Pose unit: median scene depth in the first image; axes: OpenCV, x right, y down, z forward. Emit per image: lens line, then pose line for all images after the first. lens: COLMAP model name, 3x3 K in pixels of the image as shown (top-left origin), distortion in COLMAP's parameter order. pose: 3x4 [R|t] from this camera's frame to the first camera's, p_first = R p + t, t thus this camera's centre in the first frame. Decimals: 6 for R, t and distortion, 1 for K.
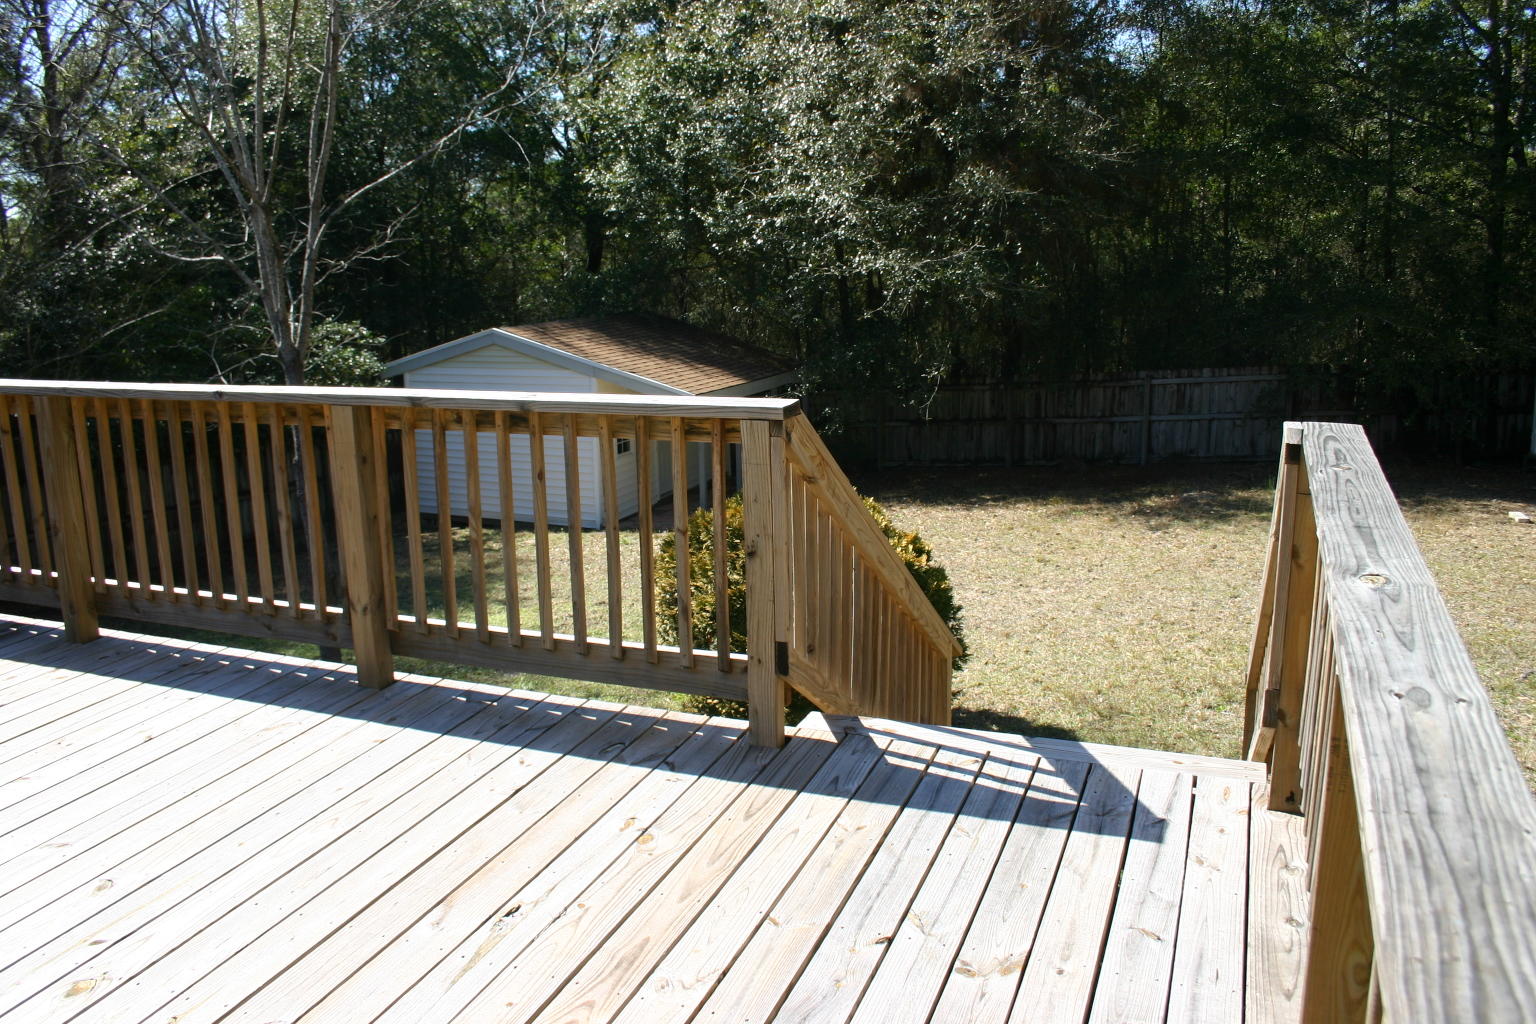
lens RADIAL K [[1240.8, 0, 768.0], [0, 1240.8, 512.0], [0, 0, 1]] dist [-0.164266, 0.146900]
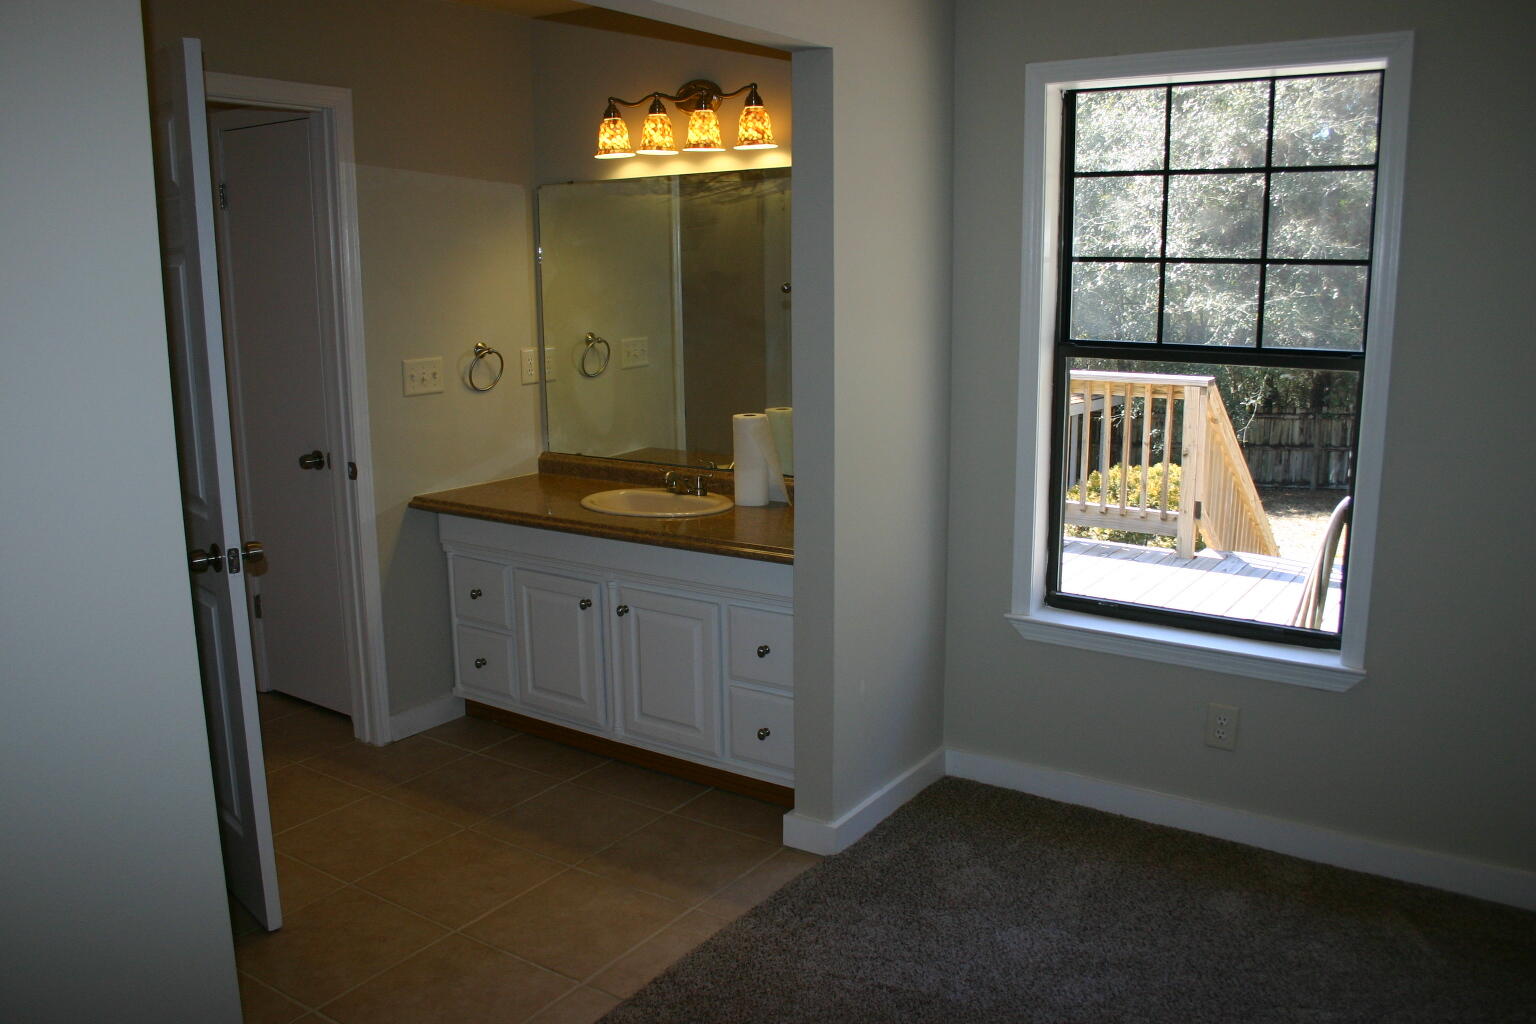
lens RADIAL K [[1240.8, 0, 768.0], [0, 1240.8, 512.0], [0, 0, 1]] dist [-0.164266, 0.146900]
pose [[0.972308, 0.060742, -0.225672, -0.046458], [-0.065986, 0.997696, -0.015762, 0.042781], [0.224195, 0.030217, 0.974076, -0.219285]]
